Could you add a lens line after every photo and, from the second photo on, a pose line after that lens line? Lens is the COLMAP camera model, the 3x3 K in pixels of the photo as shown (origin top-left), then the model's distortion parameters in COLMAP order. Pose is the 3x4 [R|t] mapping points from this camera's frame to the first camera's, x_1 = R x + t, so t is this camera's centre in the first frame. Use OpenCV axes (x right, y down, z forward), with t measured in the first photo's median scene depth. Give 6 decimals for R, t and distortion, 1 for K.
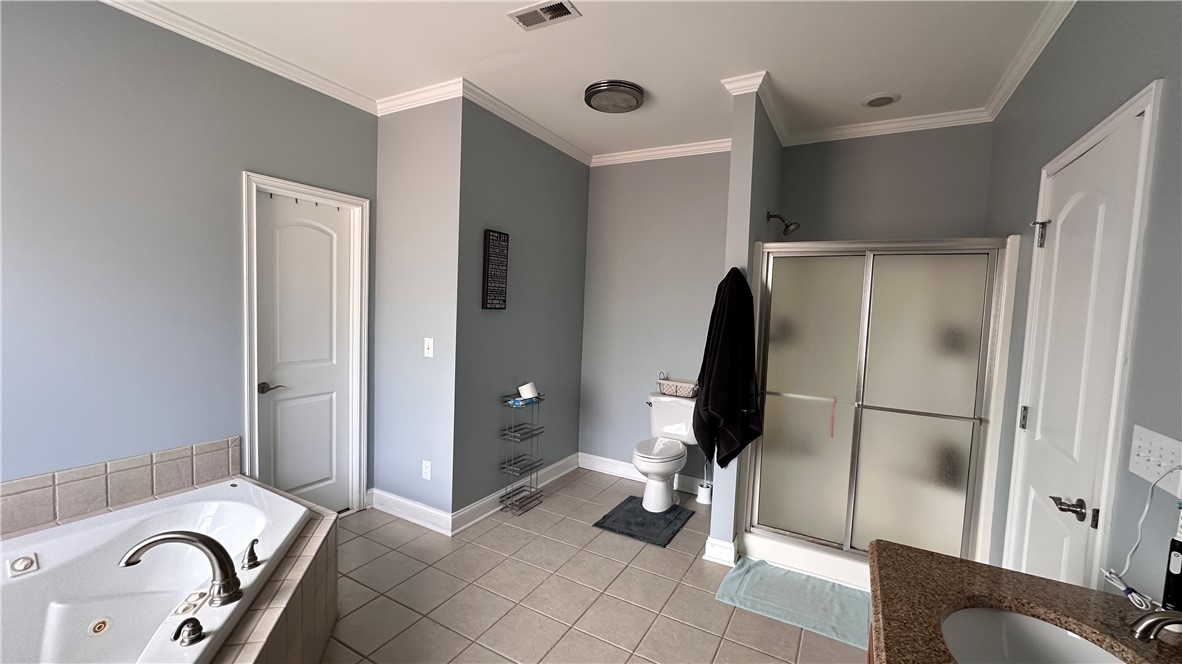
lens RADIAL K [[471.9, 0, 591.0], [0, 471.9, 332.0], [0, 0, 1]] dist [-0.000528, 0.000213]
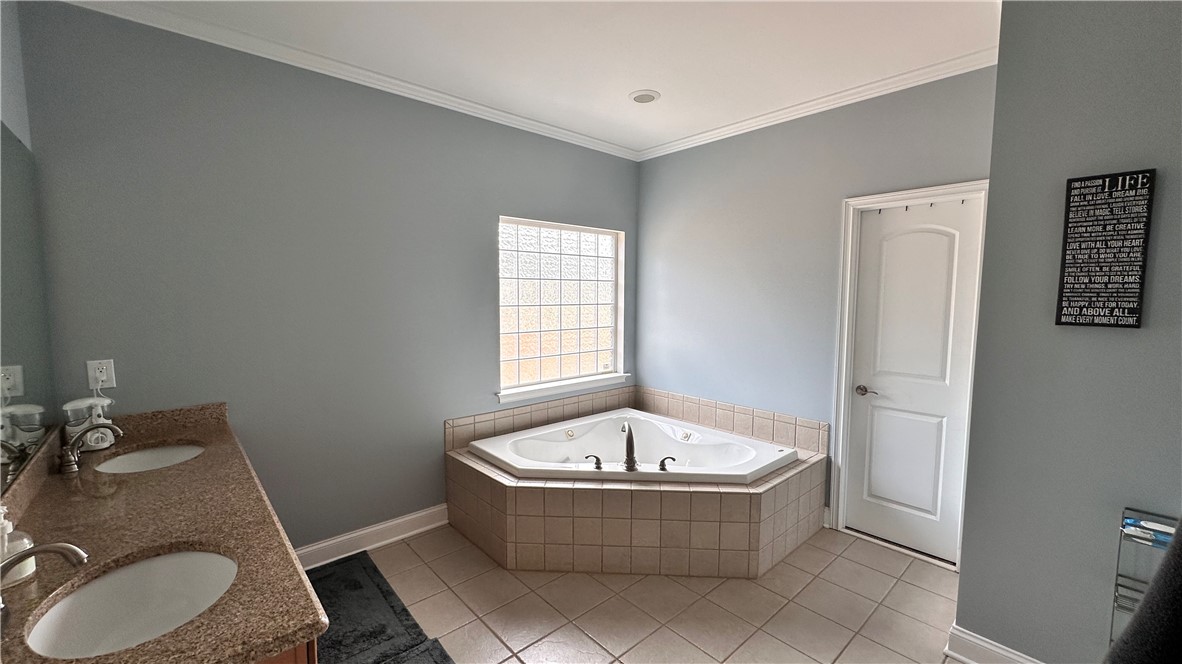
lens RADIAL K [[471.9, 0, 591.0], [0, 471.9, 332.0], [0, 0, 1]] dist [-0.000528, 0.000213]
pose [[-0.314885, 0.037815, -0.948376, 0.504169], [-0.074050, 0.995182, 0.064267, -0.037434], [0.946237, 0.090464, -0.310567, 0.694174]]
